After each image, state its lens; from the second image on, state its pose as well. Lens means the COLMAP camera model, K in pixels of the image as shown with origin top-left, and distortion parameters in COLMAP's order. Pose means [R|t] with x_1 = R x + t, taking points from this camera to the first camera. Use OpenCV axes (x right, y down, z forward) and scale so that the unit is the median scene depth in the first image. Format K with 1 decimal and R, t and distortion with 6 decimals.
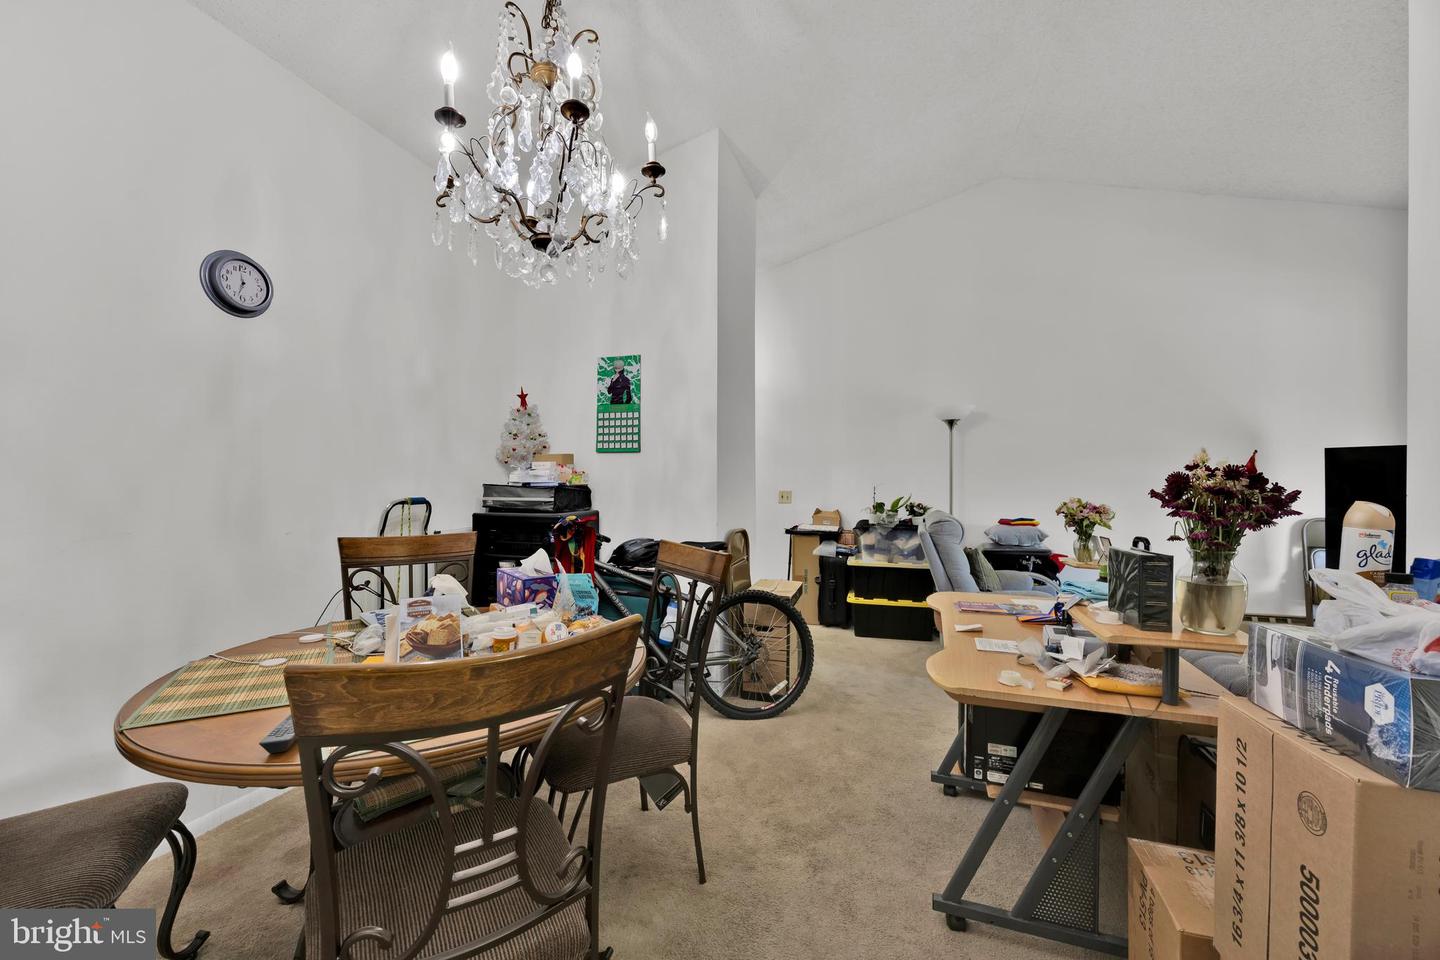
lens RADIAL K [[545.4, 0, 718.2], [0, 545.4, 481.8], [0, 0, 1]] dist [-0.000929, -0.000024]
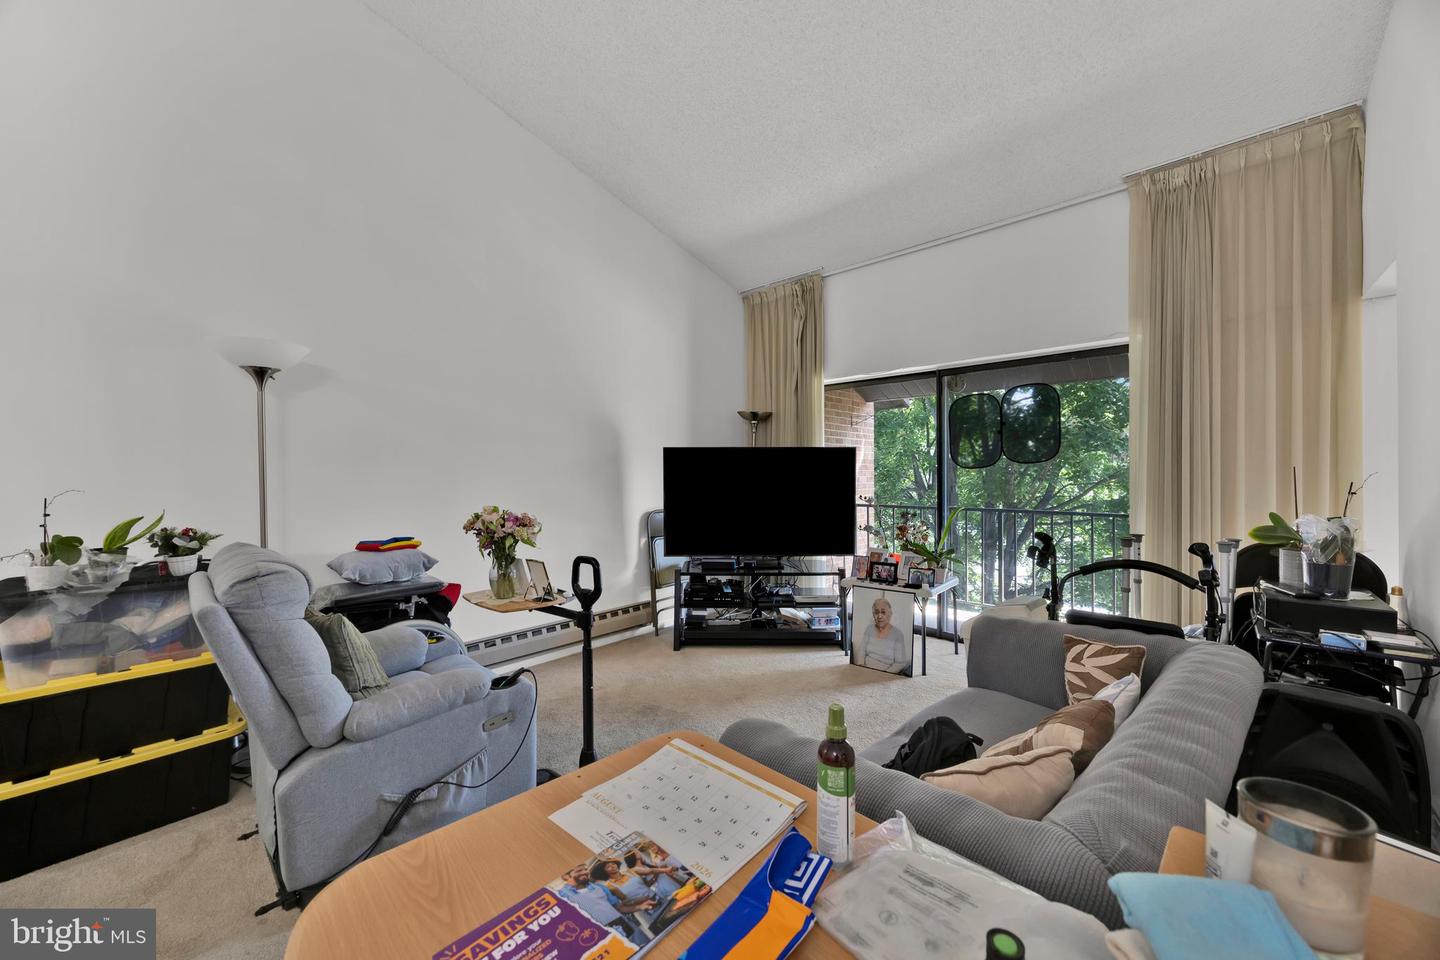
lens RADIAL K [[545.4, 0, 718.2], [0, 545.4, 481.8], [0, 0, 1]] dist [-0.000929, -0.000024]
pose [[0.416621, -0.018363, 0.908895, 0.131011], [0.006414, 0.999830, 0.017260, -0.008443], [-0.909057, -0.001361, 0.416669, 0.384367]]
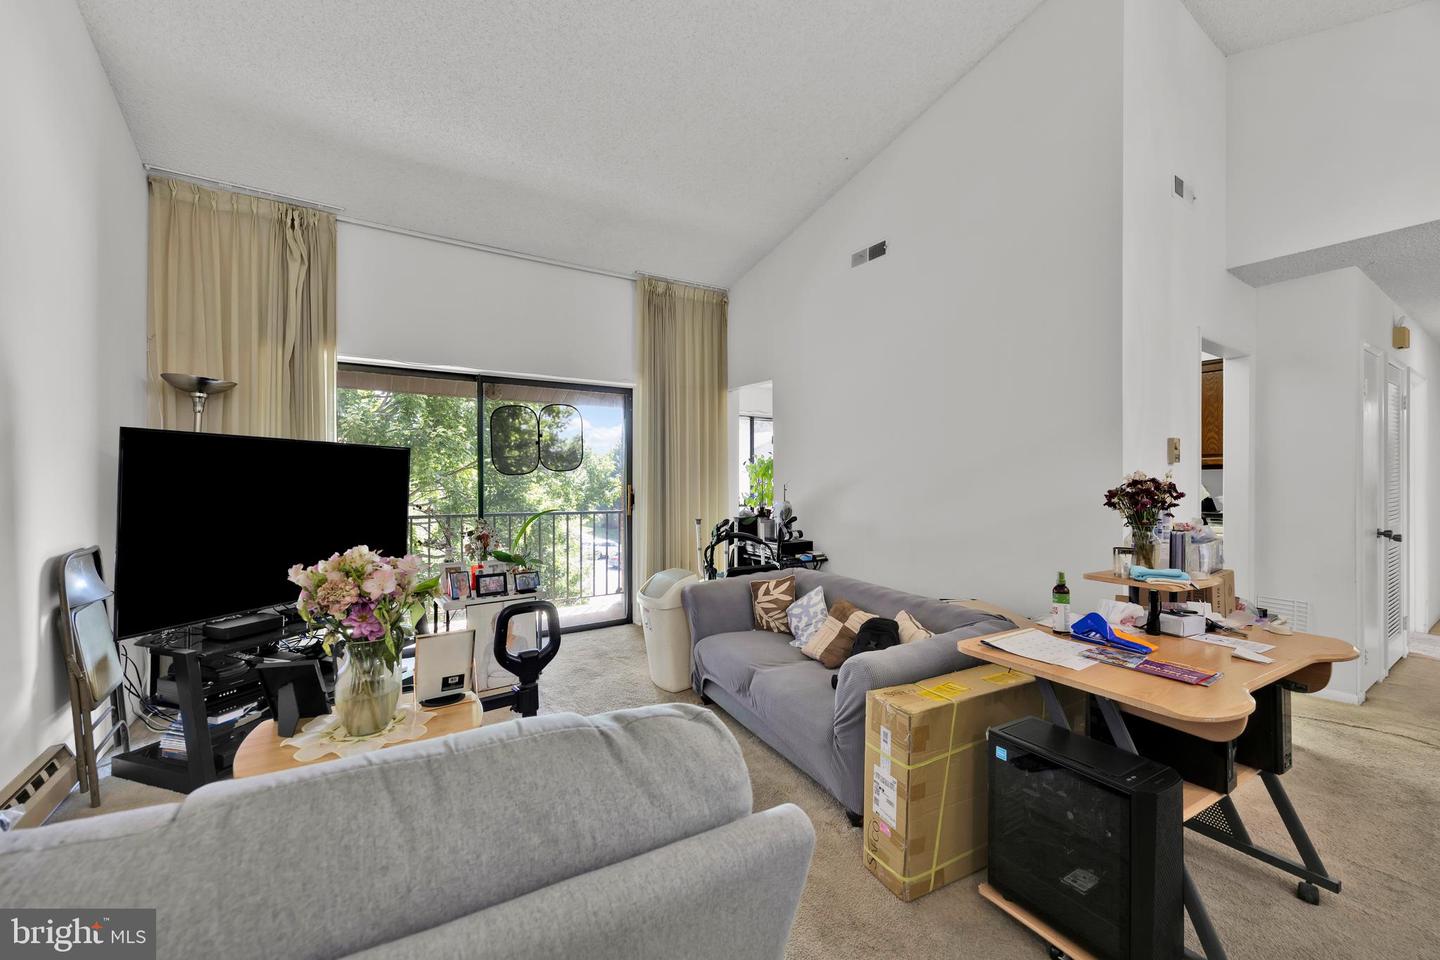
lens RADIAL K [[545.4, 0, 718.2], [0, 545.4, 481.8], [0, 0, 1]] dist [-0.000929, -0.000024]
pose [[-0.775571, -0.006388, 0.631228, 0.242693], [-0.004153, 0.999979, 0.005017, -0.006965], [-0.631246, 0.001269, -0.775581, 0.904218]]
